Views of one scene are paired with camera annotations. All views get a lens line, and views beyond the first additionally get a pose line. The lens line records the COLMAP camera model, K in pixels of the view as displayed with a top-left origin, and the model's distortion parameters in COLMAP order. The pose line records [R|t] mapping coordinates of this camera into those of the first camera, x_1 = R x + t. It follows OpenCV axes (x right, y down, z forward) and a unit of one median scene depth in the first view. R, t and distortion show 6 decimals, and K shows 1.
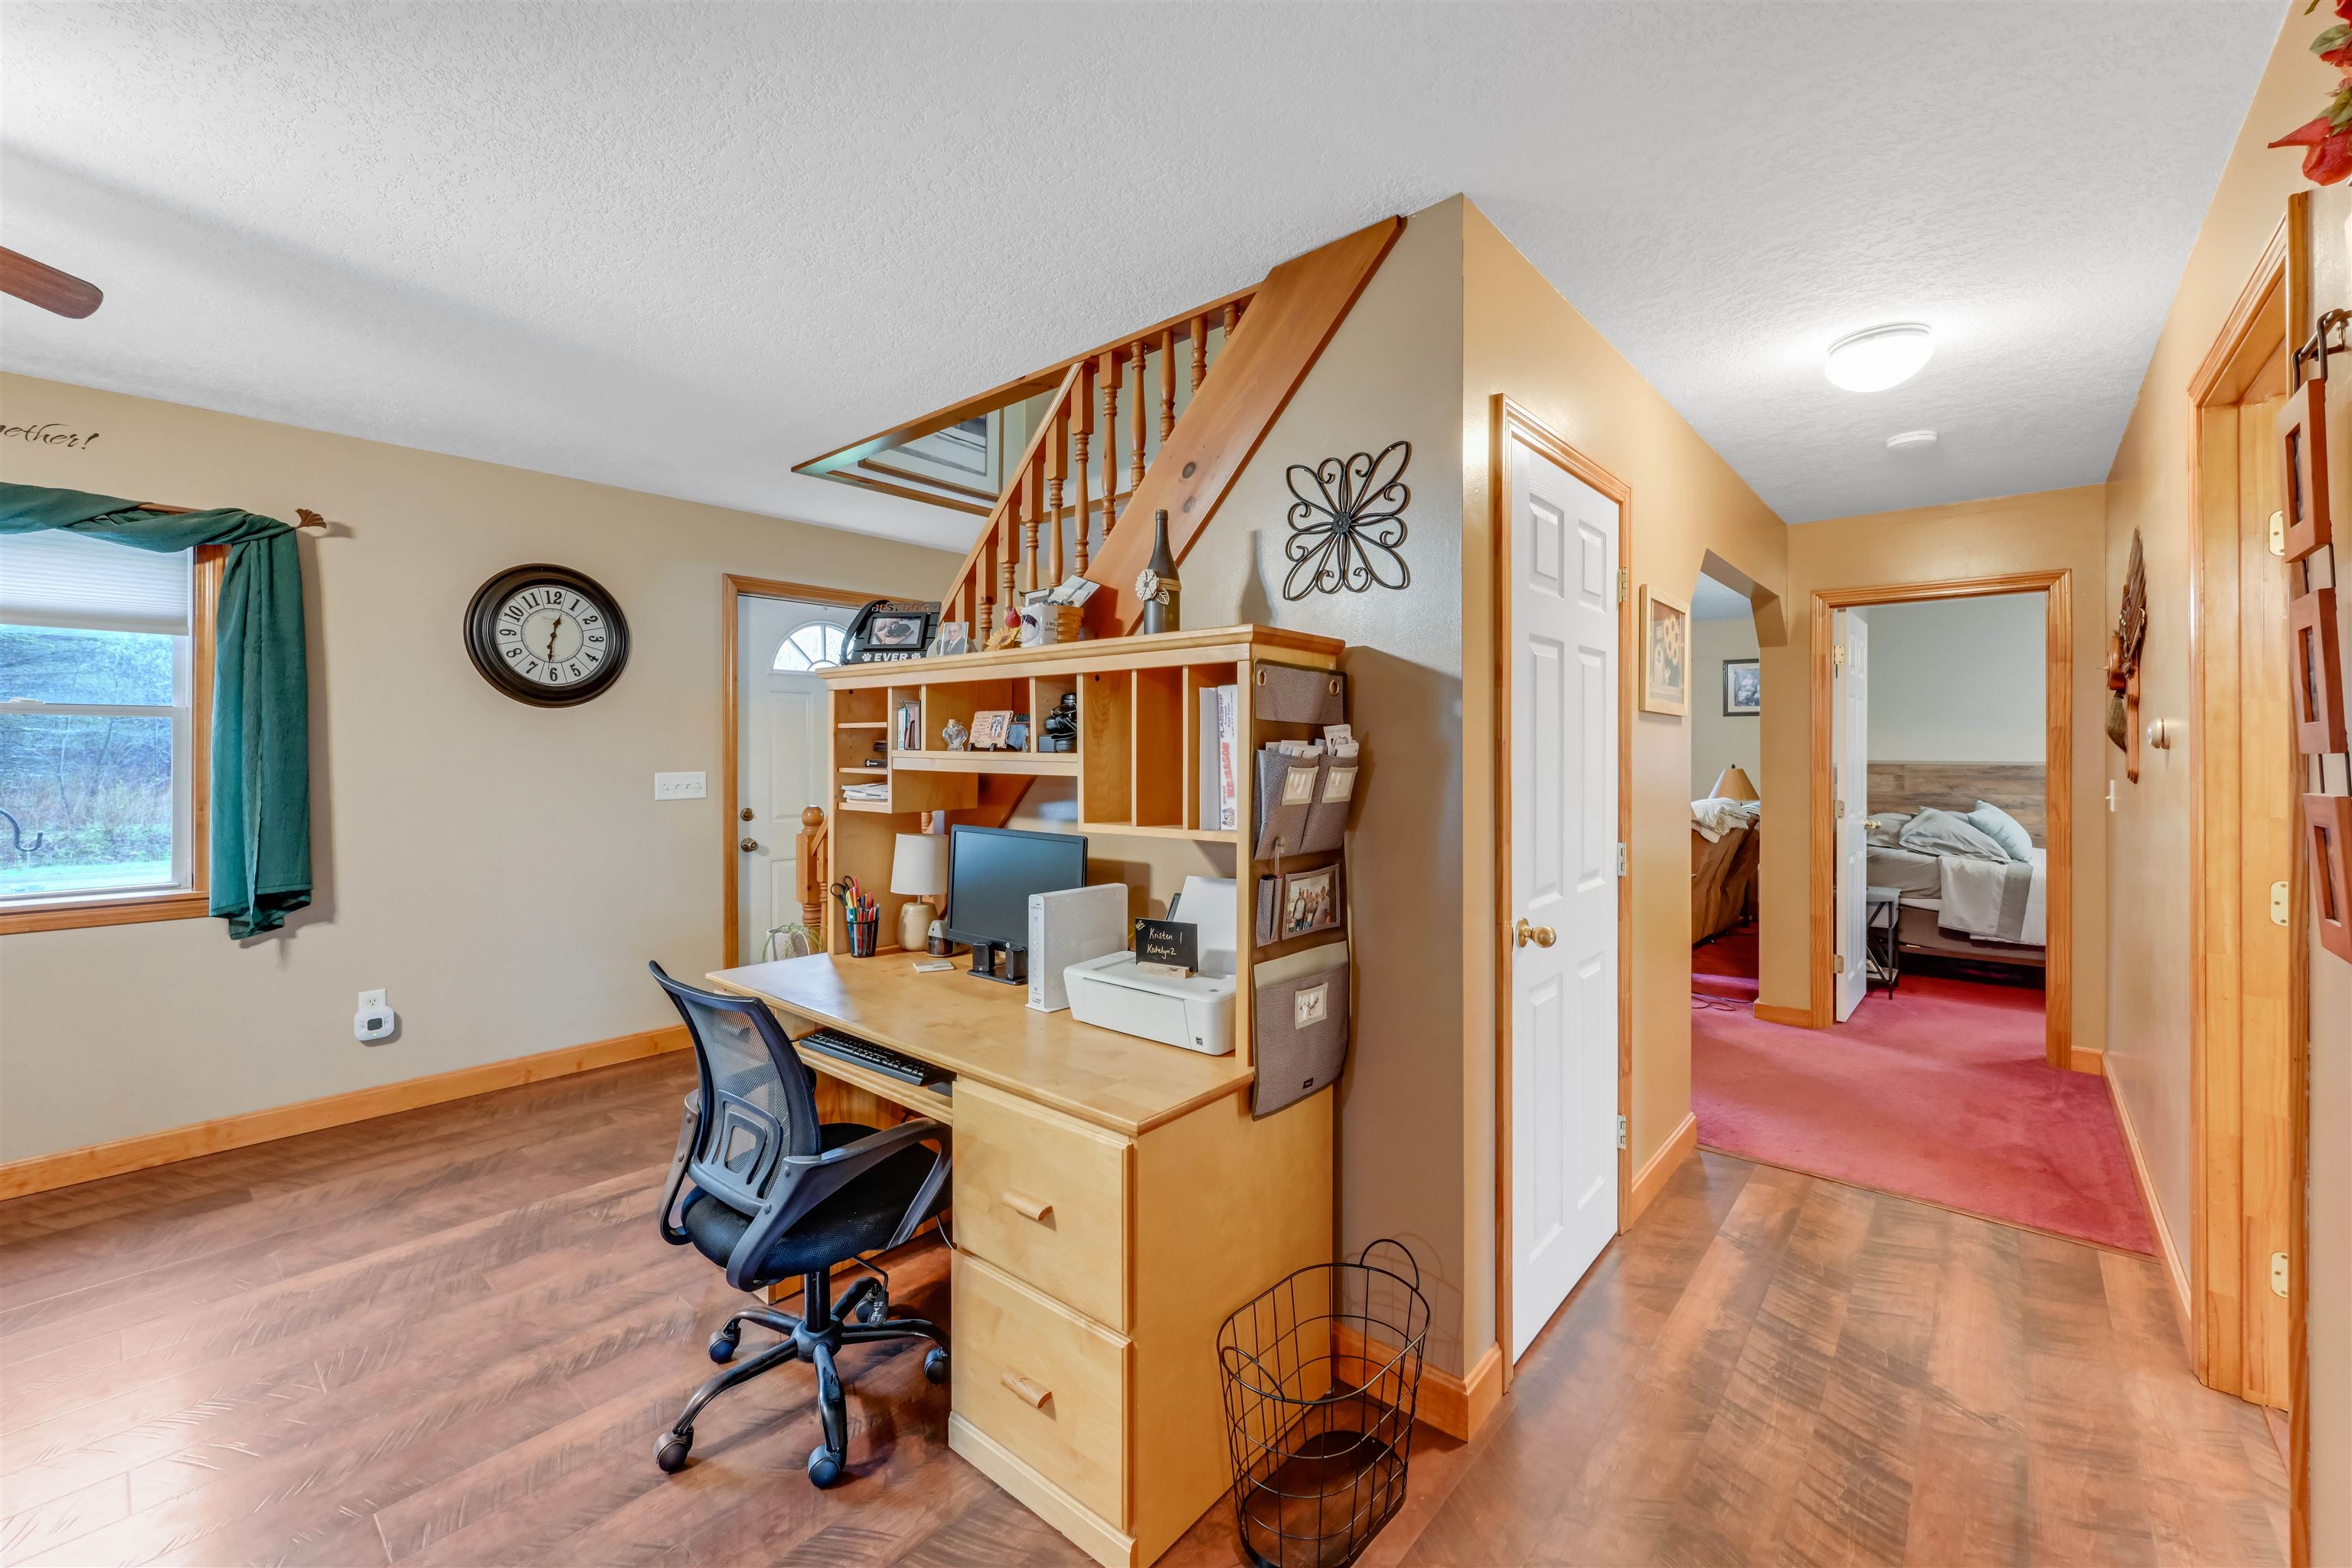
lens RADIAL K [[984.6, 0, 1127.0], [0, 984.6, 747.7], [0, 0, 1]] dist [-0.000315, -0.000713]
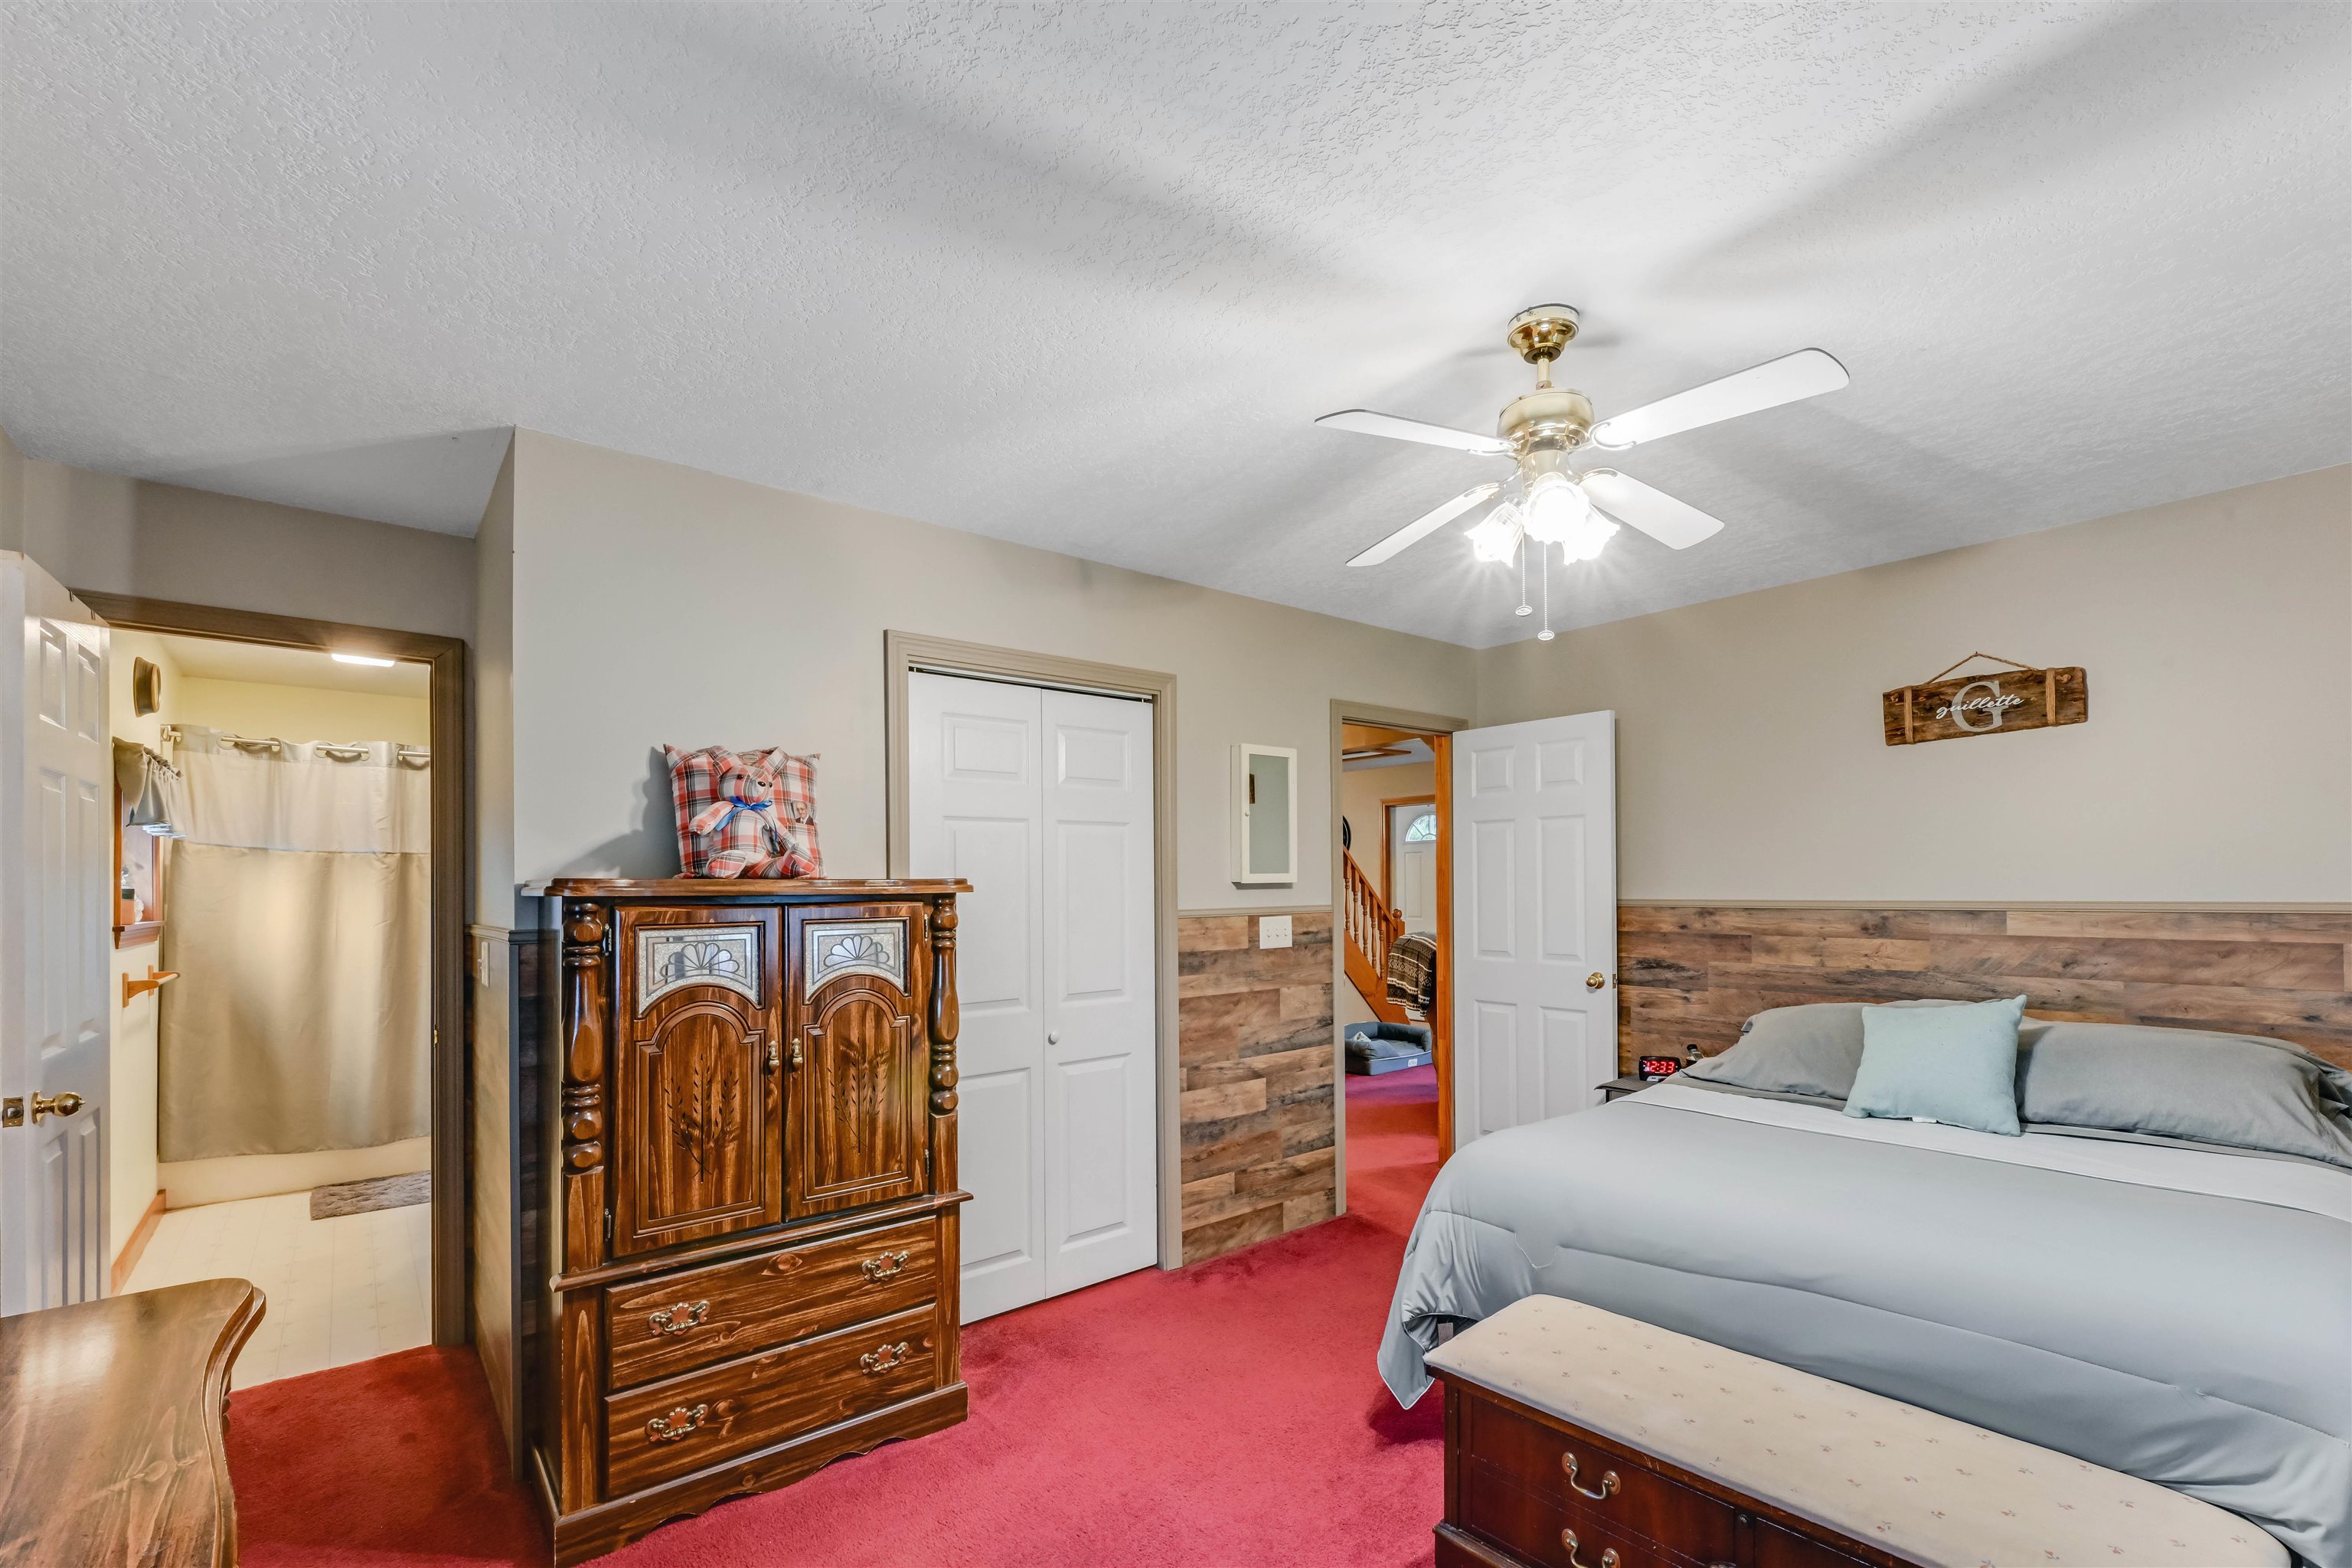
lens RADIAL K [[984.6, 0, 1206.1], [0, 984.6, 868.7], [0, 0, 1]] dist [-0.000315, -0.000713]
pose [[-0.152834, -0.014199, -0.988150, 2.050203], [0.016088, 0.999729, -0.016854, 0.002653], [0.988121, -0.018473, -0.152564, 1.115679]]
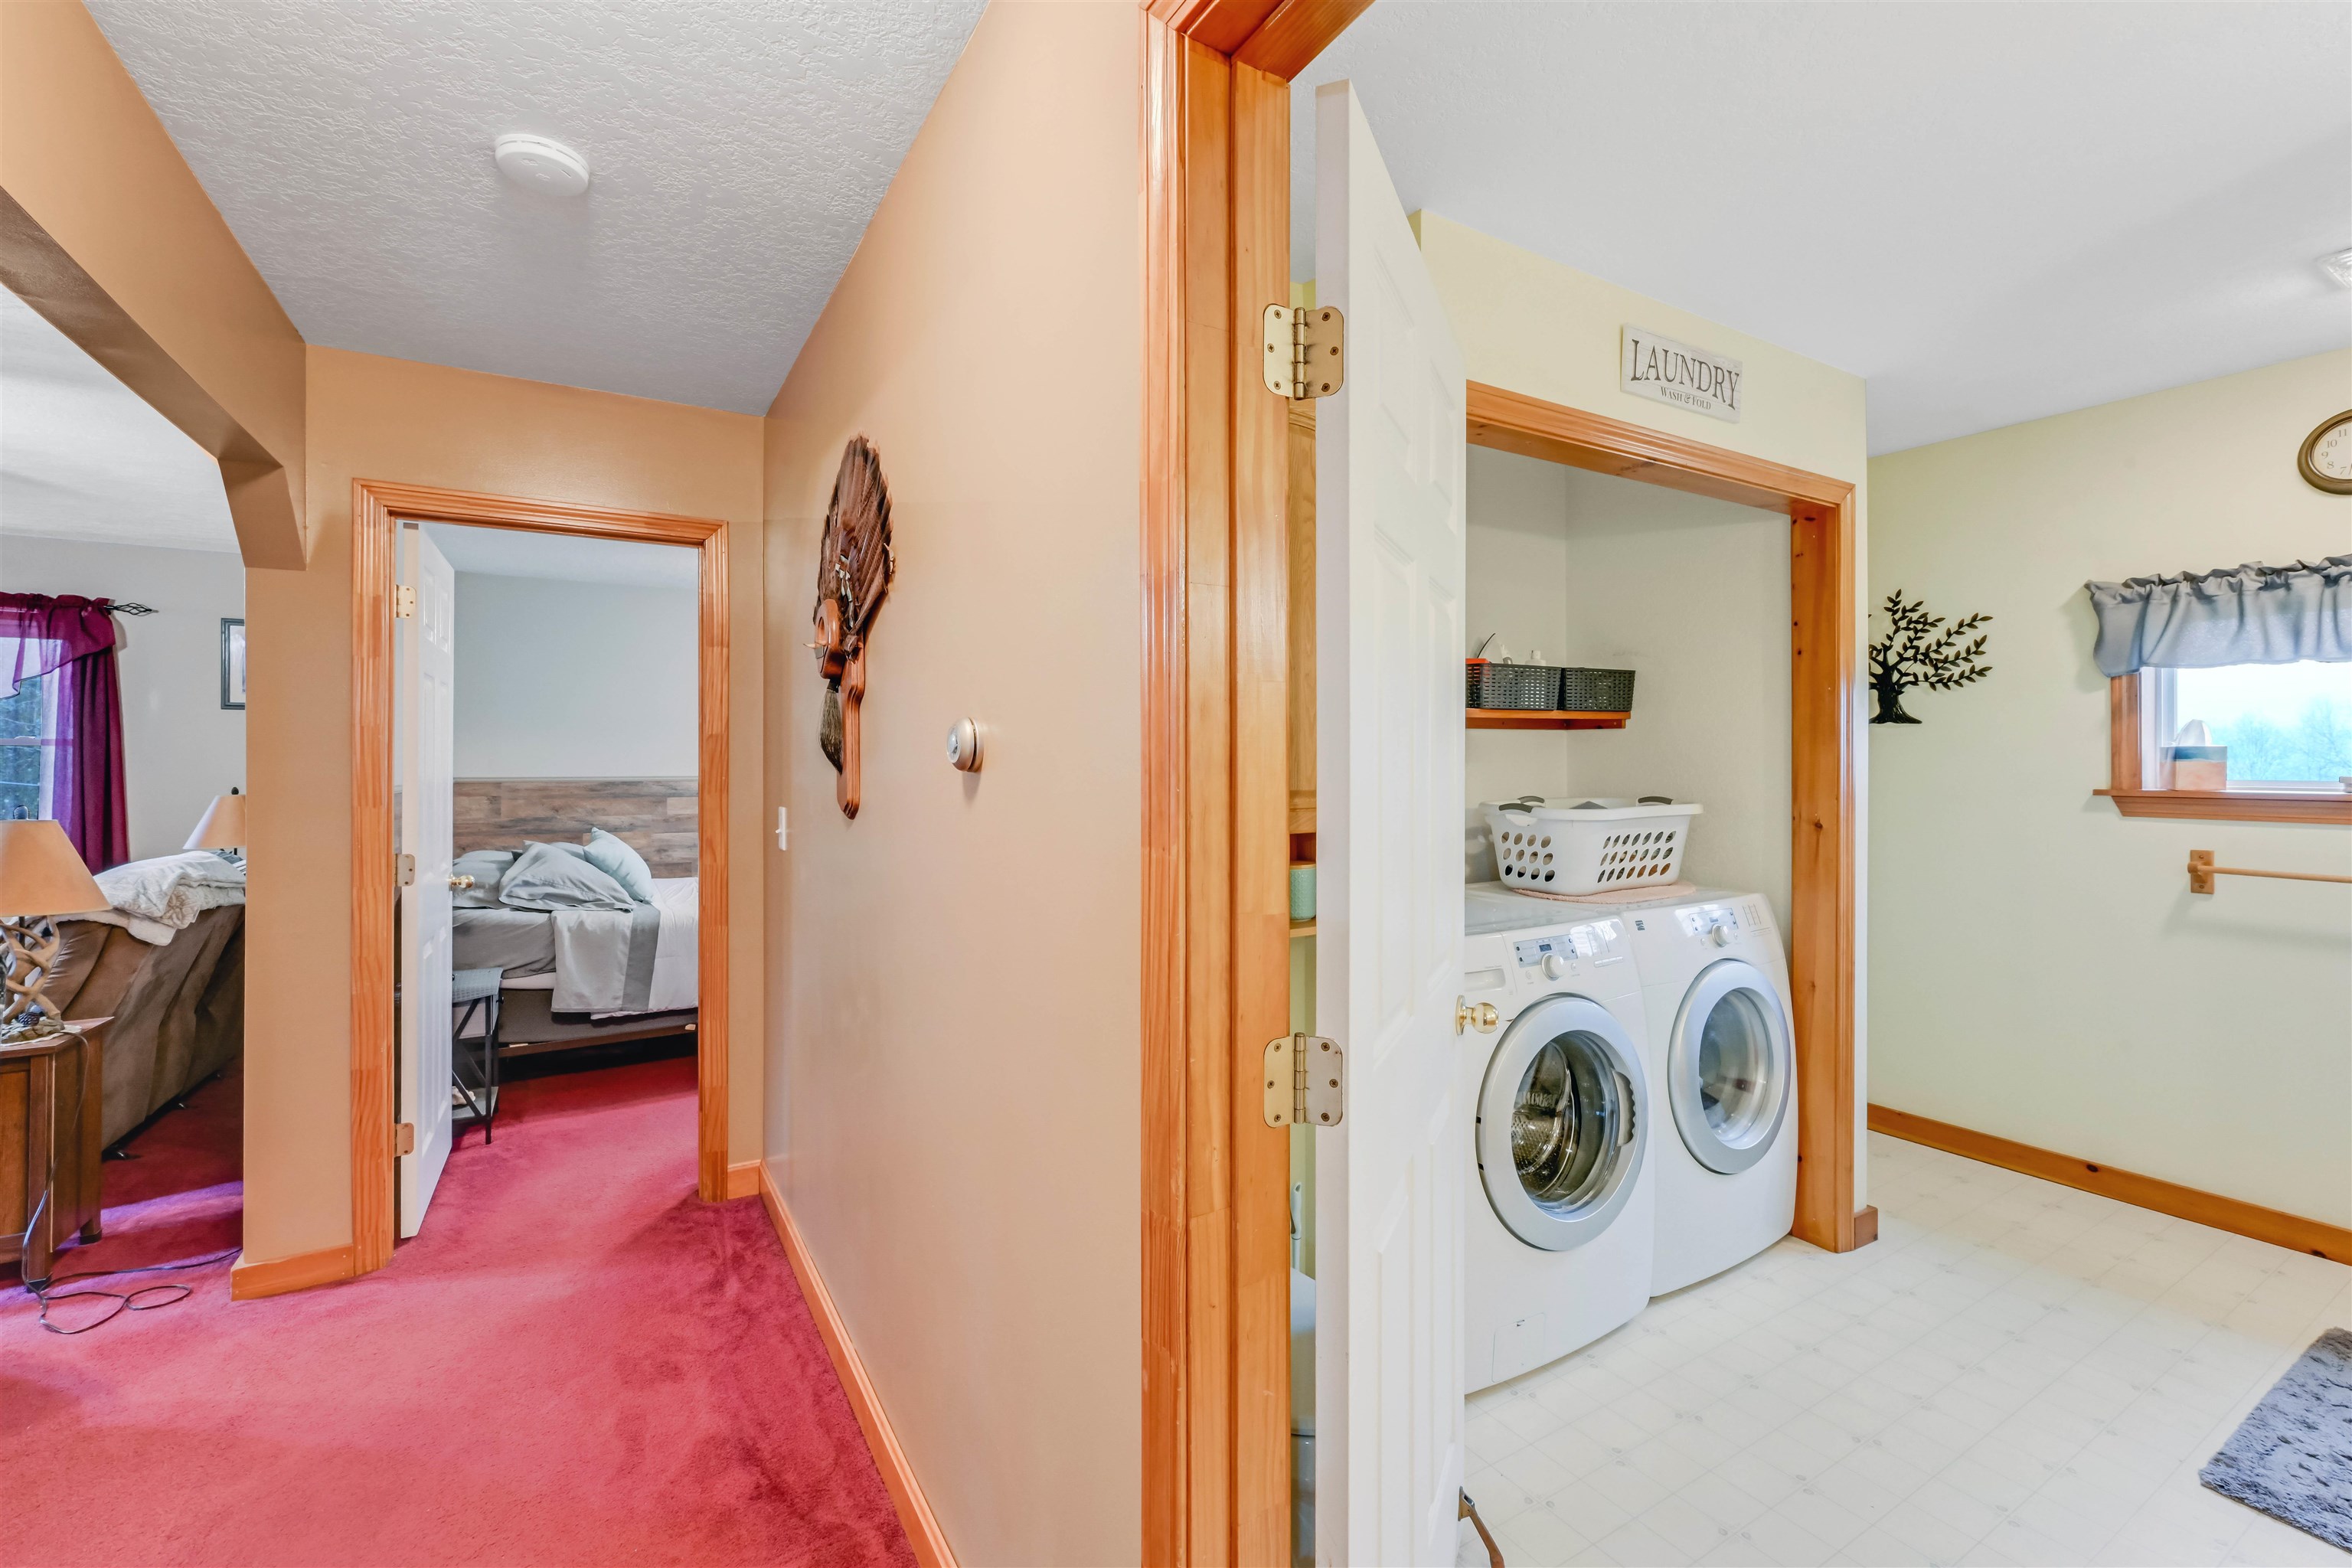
lens RADIAL K [[984.6, 0, 1179.2], [0, 984.6, 765.6], [0, 0, 1]] dist [-0.000315, -0.000713]
pose [[0.285045, -0.004236, 0.958505, 0.387202], [-0.004460, 0.999974, 0.005745, -0.004588], [-0.958504, -0.005912, 0.285019, 0.517380]]
